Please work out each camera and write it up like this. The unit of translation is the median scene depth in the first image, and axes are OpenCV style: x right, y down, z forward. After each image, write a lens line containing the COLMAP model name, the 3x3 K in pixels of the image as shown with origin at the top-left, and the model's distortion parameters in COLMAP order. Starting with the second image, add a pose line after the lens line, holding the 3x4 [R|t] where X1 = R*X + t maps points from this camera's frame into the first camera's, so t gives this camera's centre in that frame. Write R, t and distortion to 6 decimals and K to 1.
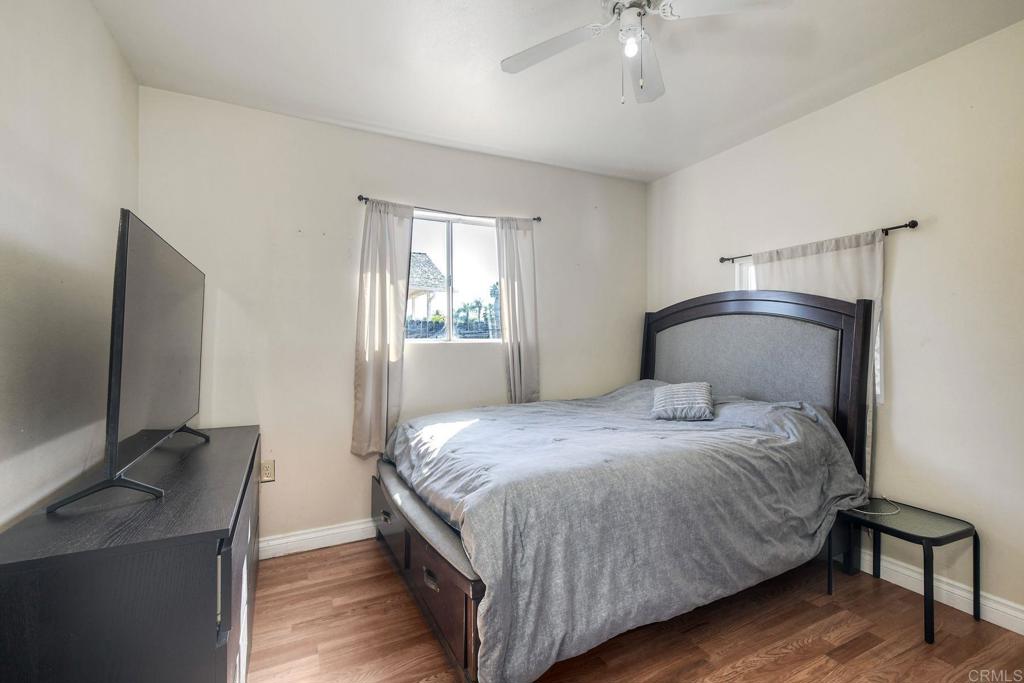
lens RADIAL K [[456.4, 0, 507.4], [0, 456.4, 342.0], [0, 0, 1]] dist [0.002450, -0.000215]
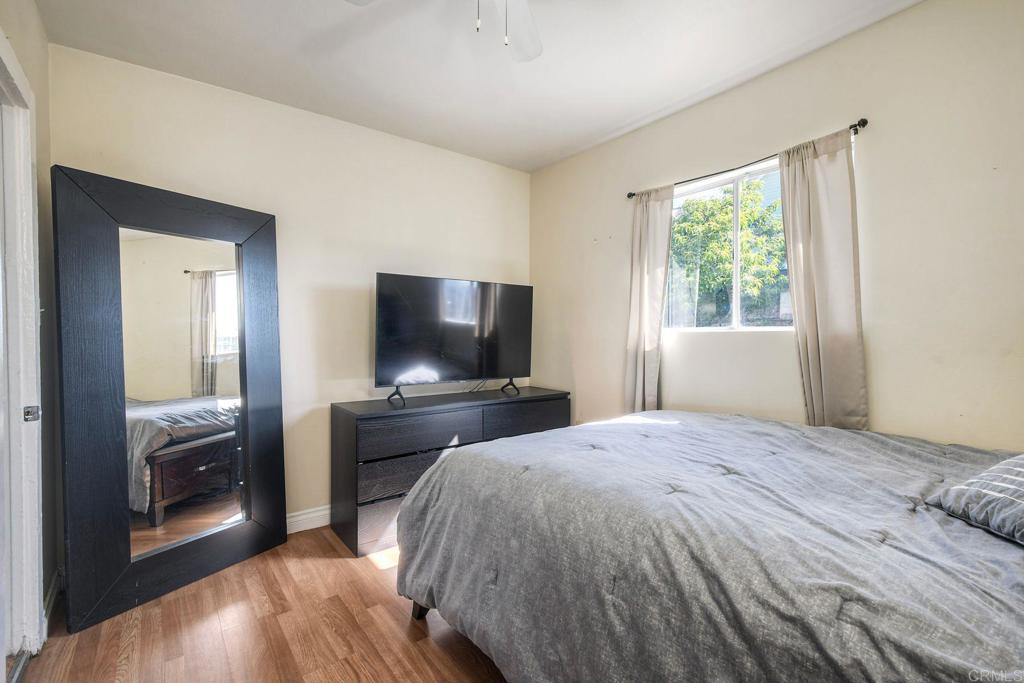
lens RADIAL K [[456.4, 0, 505.7], [0, 456.4, 338.5], [0, 0, 1]] dist [0.002450, -0.000215]
pose [[0.193047, 0.013291, -0.981100, 0.663231], [-0.004257, 0.999910, 0.012708, 0.005585], [0.981180, 0.001723, 0.193086, 0.506029]]
